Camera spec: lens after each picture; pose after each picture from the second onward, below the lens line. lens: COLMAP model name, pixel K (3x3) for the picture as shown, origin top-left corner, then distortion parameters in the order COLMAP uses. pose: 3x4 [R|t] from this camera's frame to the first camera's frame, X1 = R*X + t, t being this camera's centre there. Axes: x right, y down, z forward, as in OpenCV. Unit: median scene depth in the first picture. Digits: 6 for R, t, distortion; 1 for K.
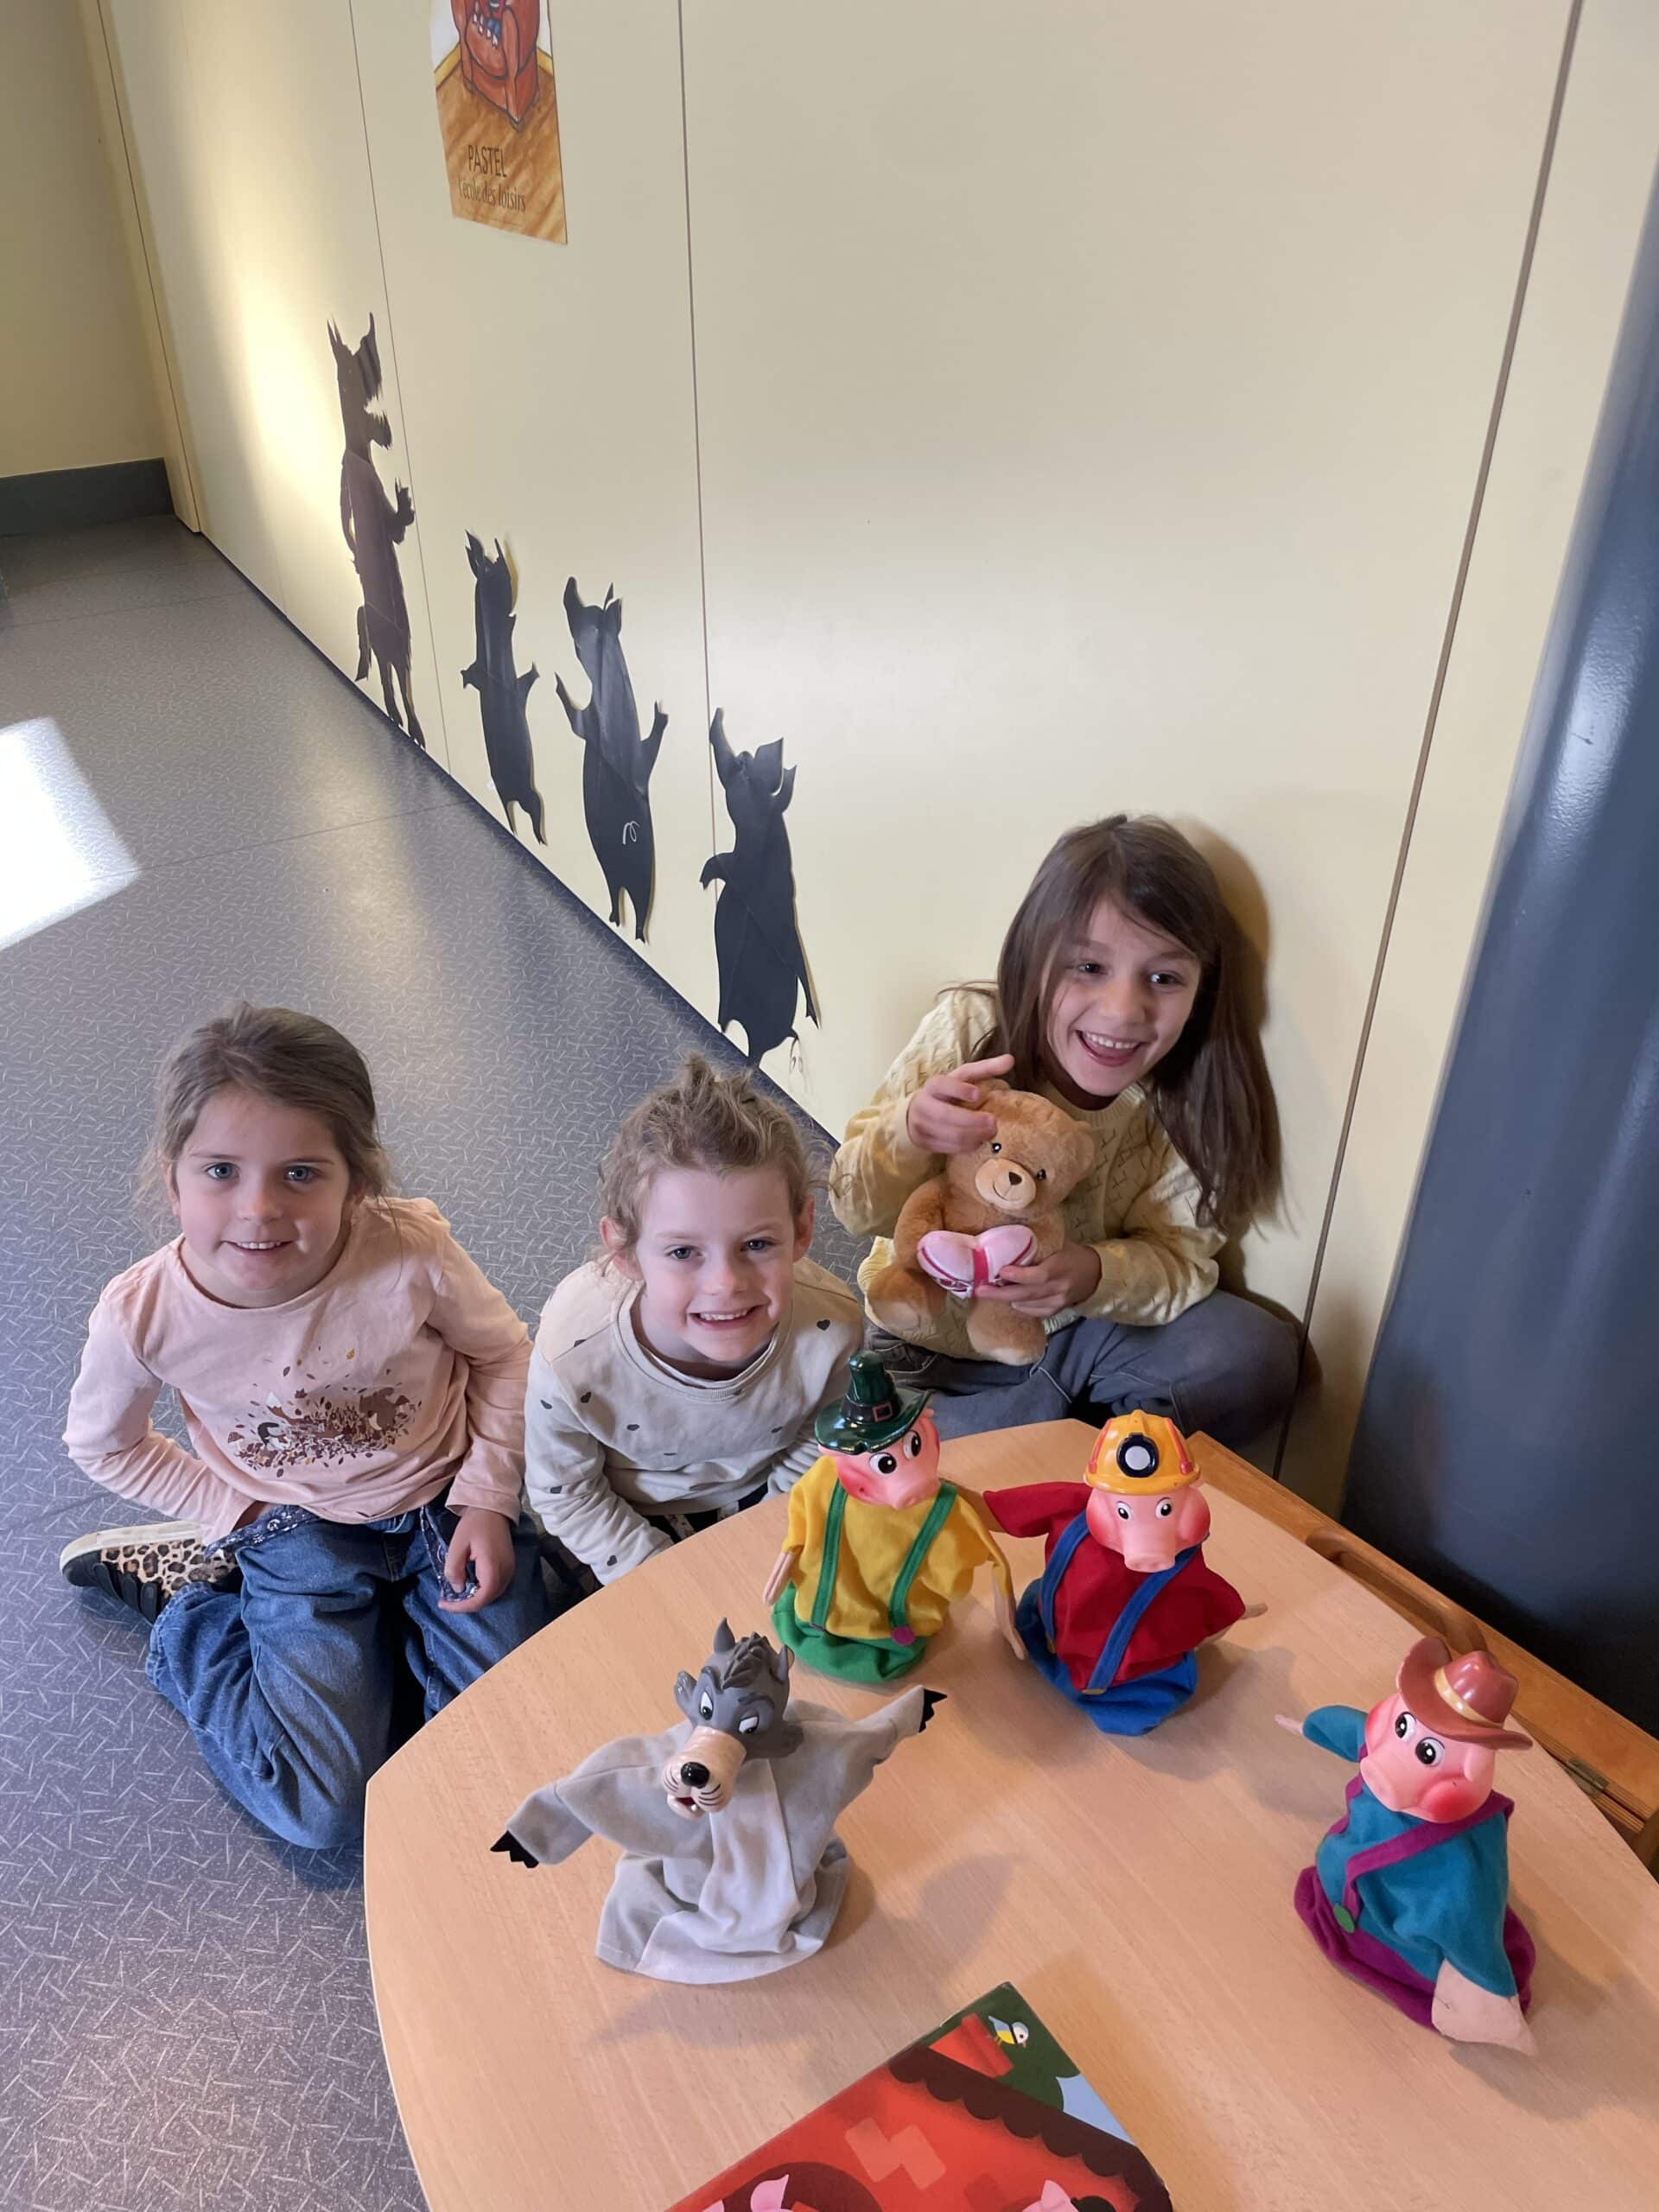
lens RADIAL K [[1683.0, 0, 829.4], [0, 1683.0, 1107.9], [0, 0, 1]] dist [0.085363, -0.117014]
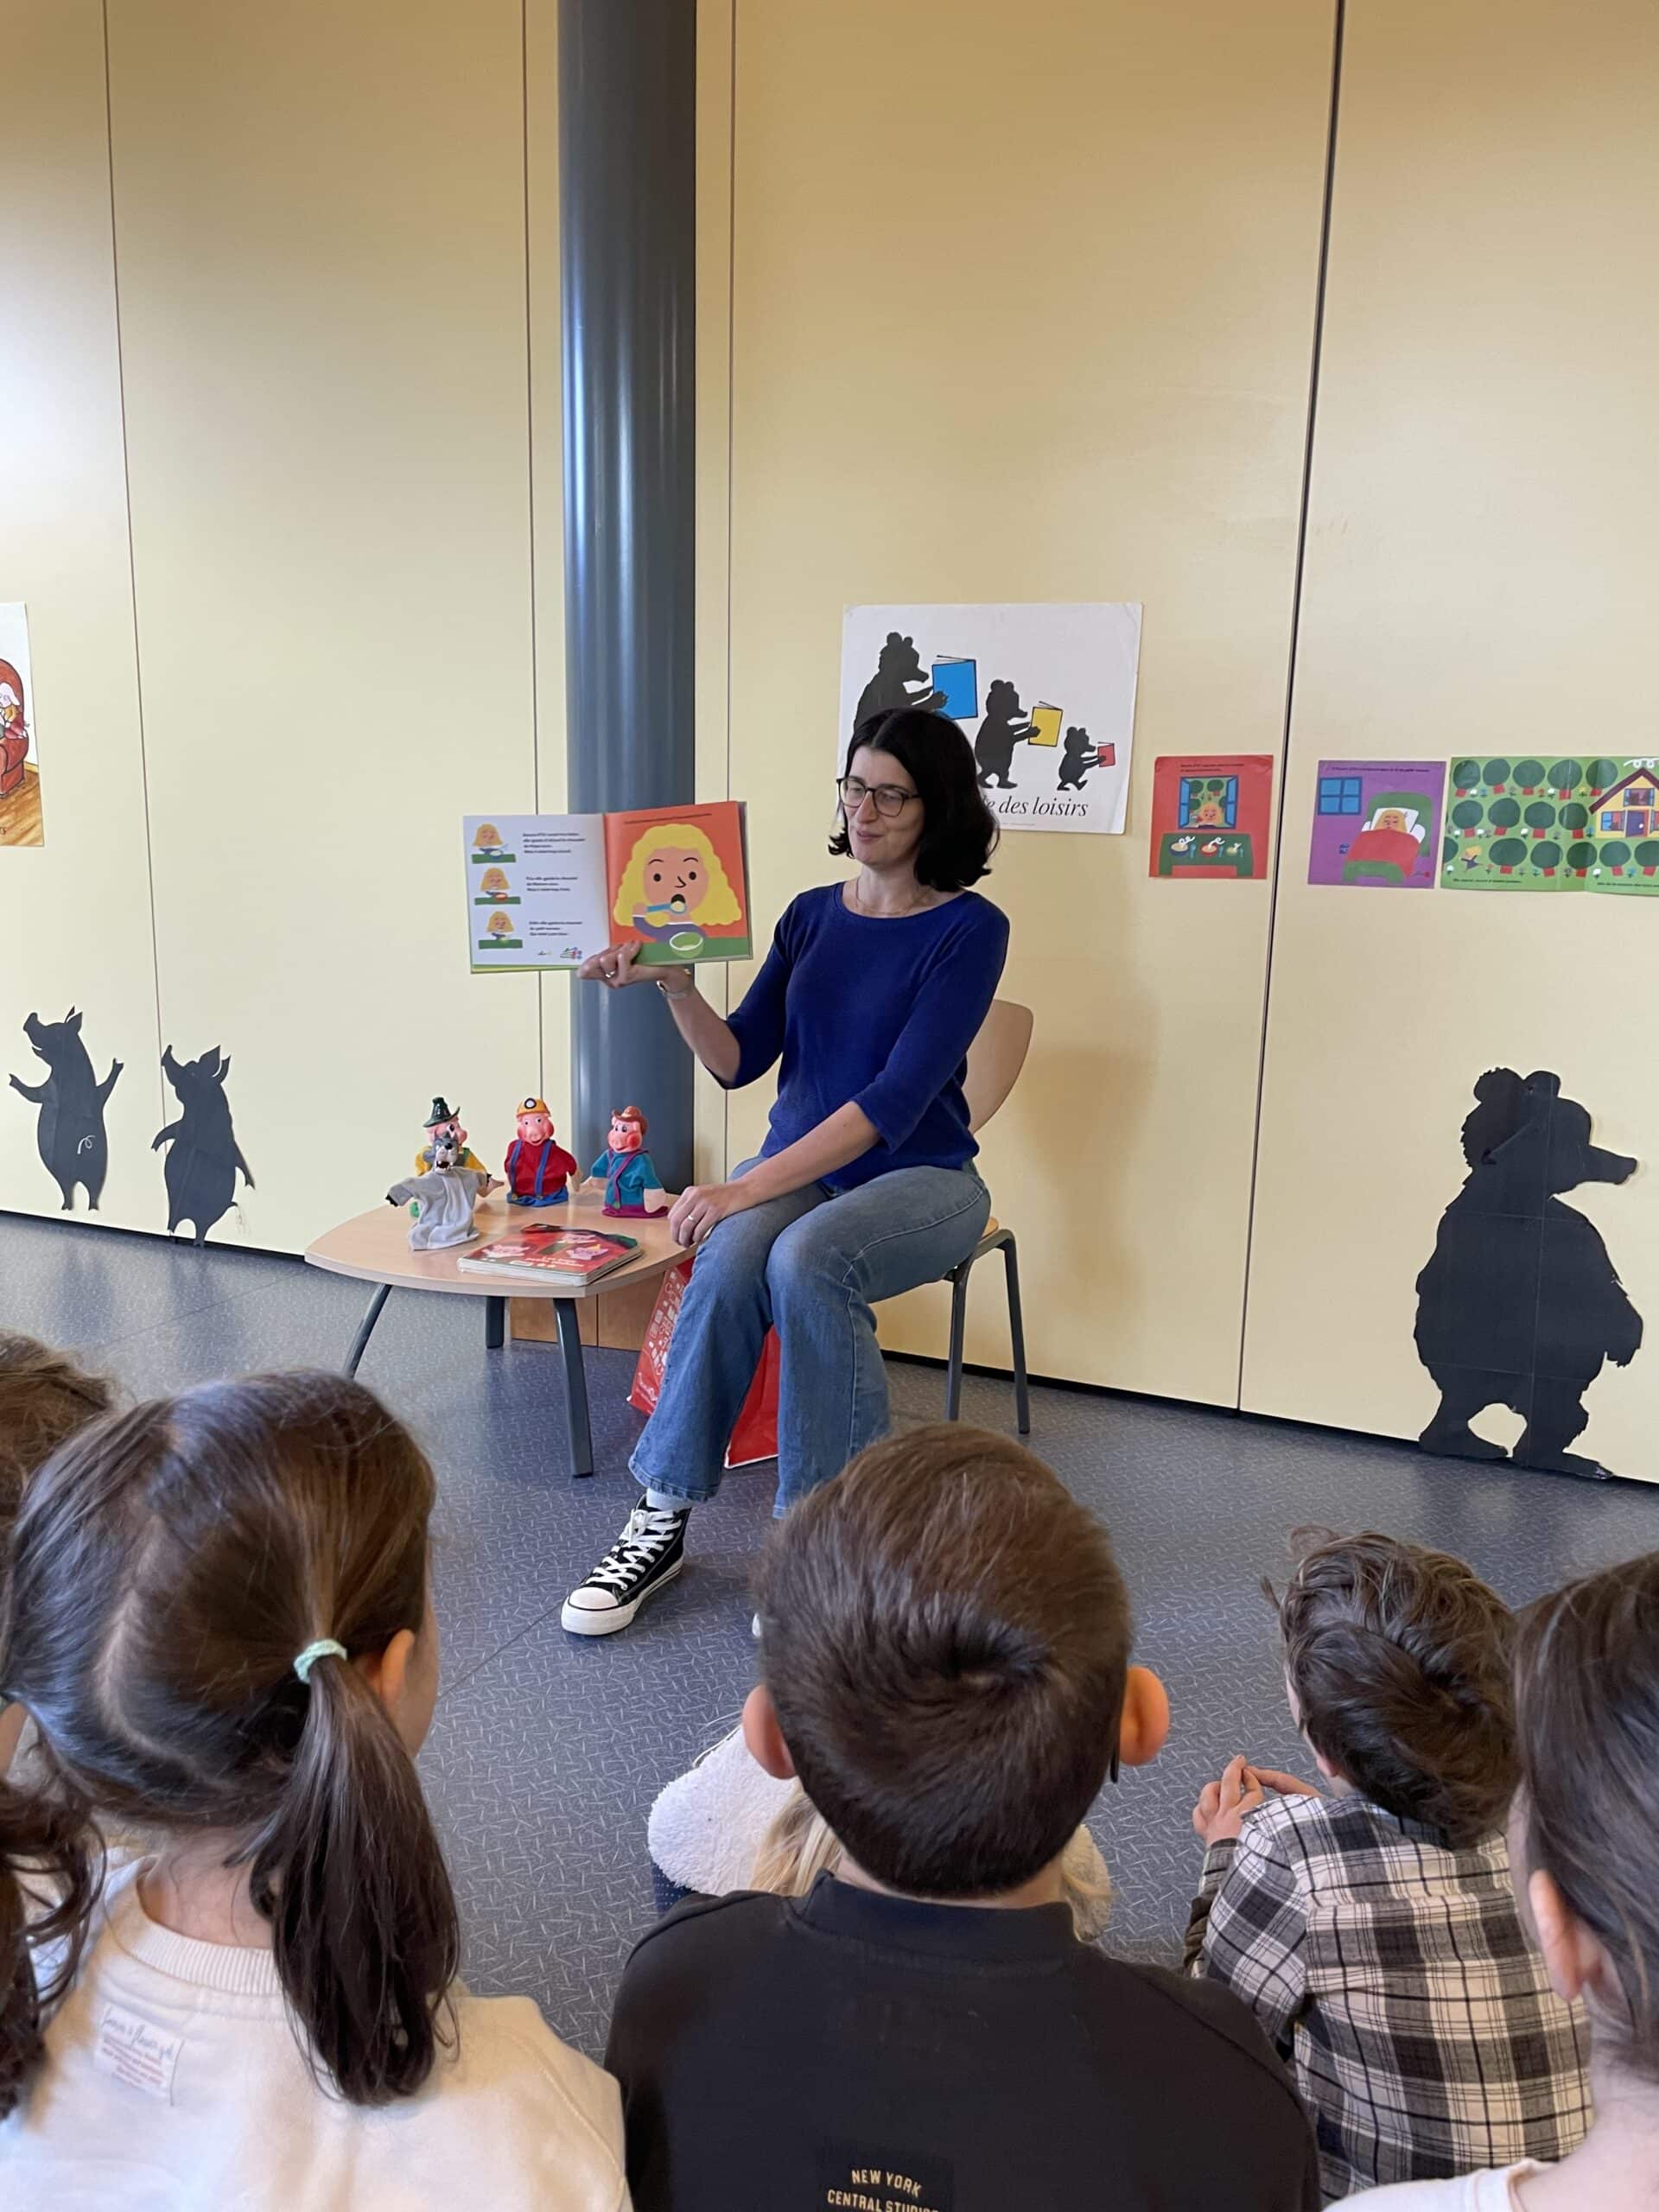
lens RADIAL K [[1683.0, 0, 824.1], [0, 1683.0, 1111.7], [0, 0, 1]] dist [0.085363, -0.117014]
pose [[0.811066, -0.108138, 0.574872, -0.555786], [0.311139, 0.911963, -0.267426, 0.565857], [-0.495343, 0.395765, 0.773308, -0.832895]]
